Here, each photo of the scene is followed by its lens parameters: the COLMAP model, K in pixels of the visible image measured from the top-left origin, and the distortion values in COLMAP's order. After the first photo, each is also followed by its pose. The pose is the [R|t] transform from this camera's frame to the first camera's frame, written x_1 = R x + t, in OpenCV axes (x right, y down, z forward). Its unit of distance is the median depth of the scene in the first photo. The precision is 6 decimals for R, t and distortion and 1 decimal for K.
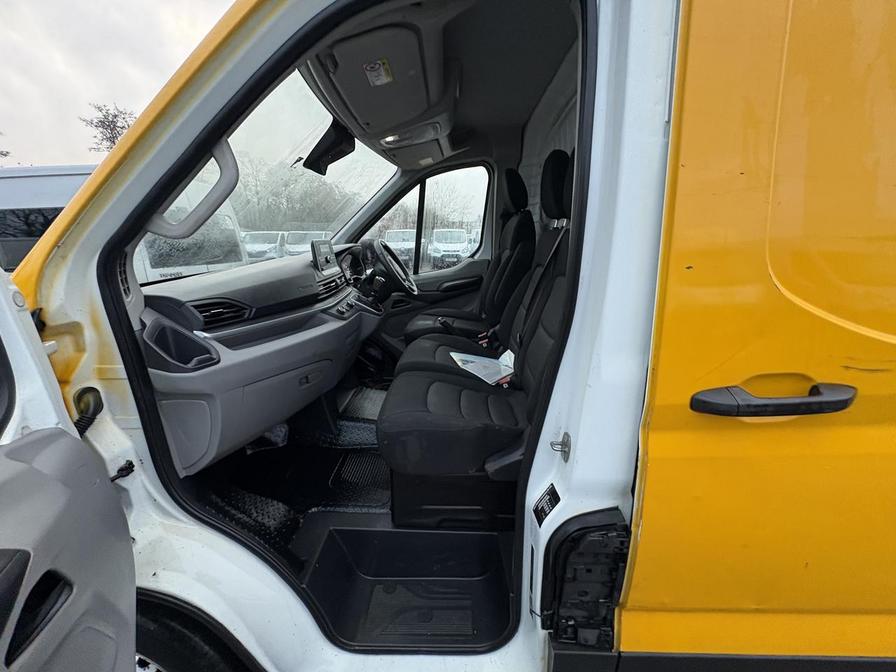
lens RADIAL K [[356.9, 0, 449.1], [0, 356.9, 335.9], [0, 0, 1]] dist [0.002133, -0.000709]
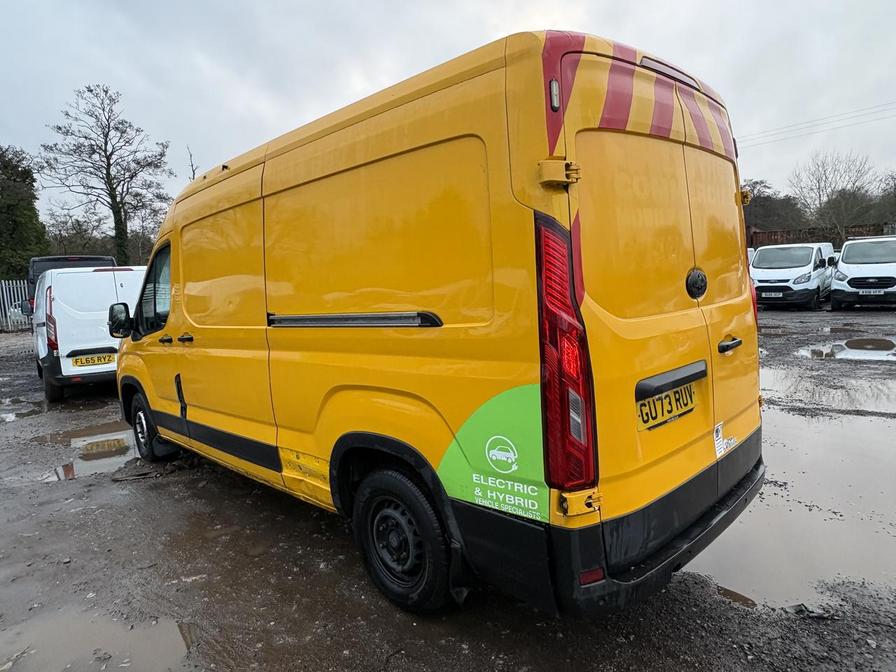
lens RADIAL K [[578.8, 0, 444.0], [0, 578.8, 333.6], [0, 0, 1]] dist [0.006165, -0.002704]
pose [[0.721272, 0.047188, -0.691043, 3.520705], [-0.142151, 0.986525, -0.081004, 0.107982], [0.677909, 0.156659, 0.718260, -0.832990]]
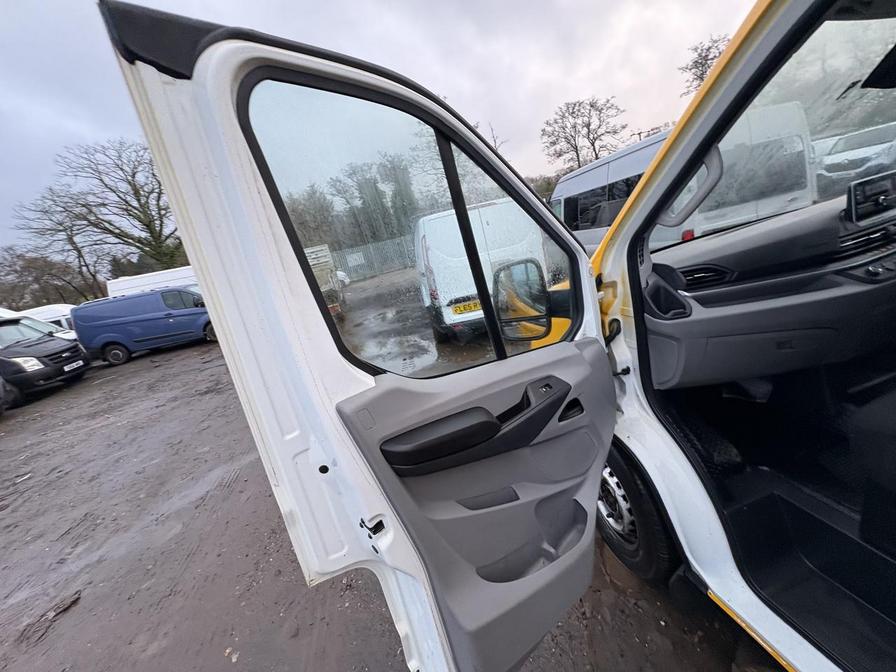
lens RADIAL K [[356.9, 0, 447.1], [0, 356.9, 335.2], [0, 0, 1]] dist [0.002133, -0.000709]
pose [[0.261234, 0.215651, -0.940878, 0.233902], [-0.041290, 0.976329, 0.212313, -0.062042], [0.964392, -0.016614, 0.263955, -0.134612]]
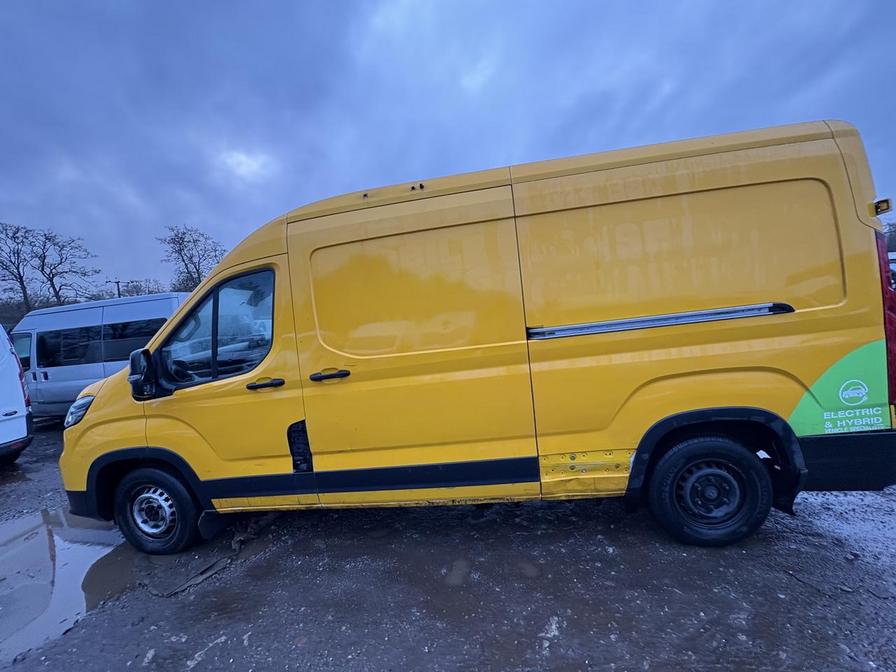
lens RADIAL K [[356.9, 0, 449.9], [0, 356.9, 332.8], [0, 0, 1]] dist [0.002133, -0.000709]
pose [[0.994510, -0.069637, -0.078103, 1.102383], [0.052670, 0.978091, -0.201405, 0.249442], [0.090417, 0.196186, 0.976389, -1.141852]]
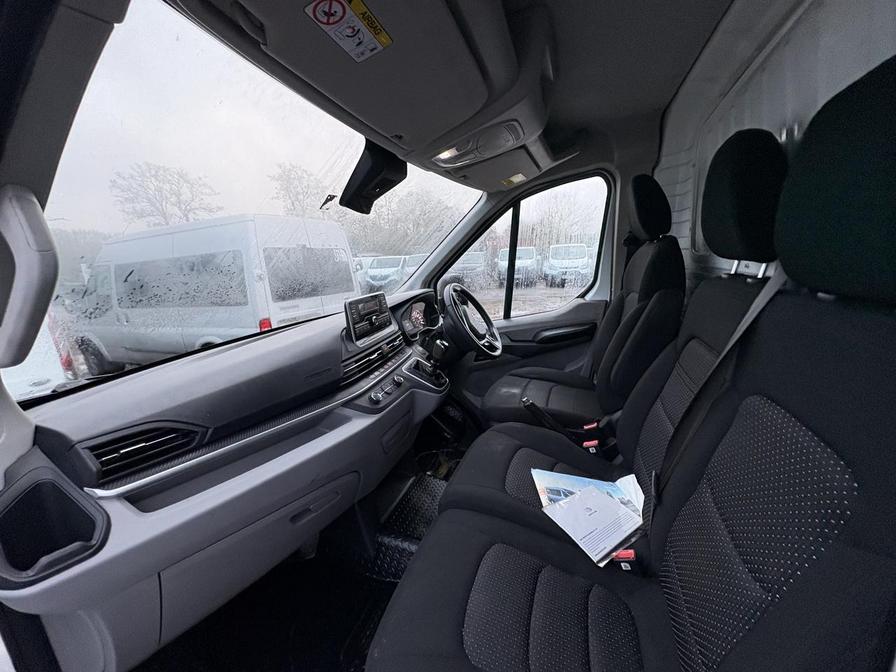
lens RADIAL K [[356.9, 0, 447.3], [0, 356.9, 336.0], [0, 0, 1]] dist [0.002133, -0.000709]
pose [[0.948191, 0.022257, -0.316920, 0.061354], [-0.035897, 0.998661, -0.037262, -0.176160], [0.315667, 0.046708, 0.947720, 0.361074]]
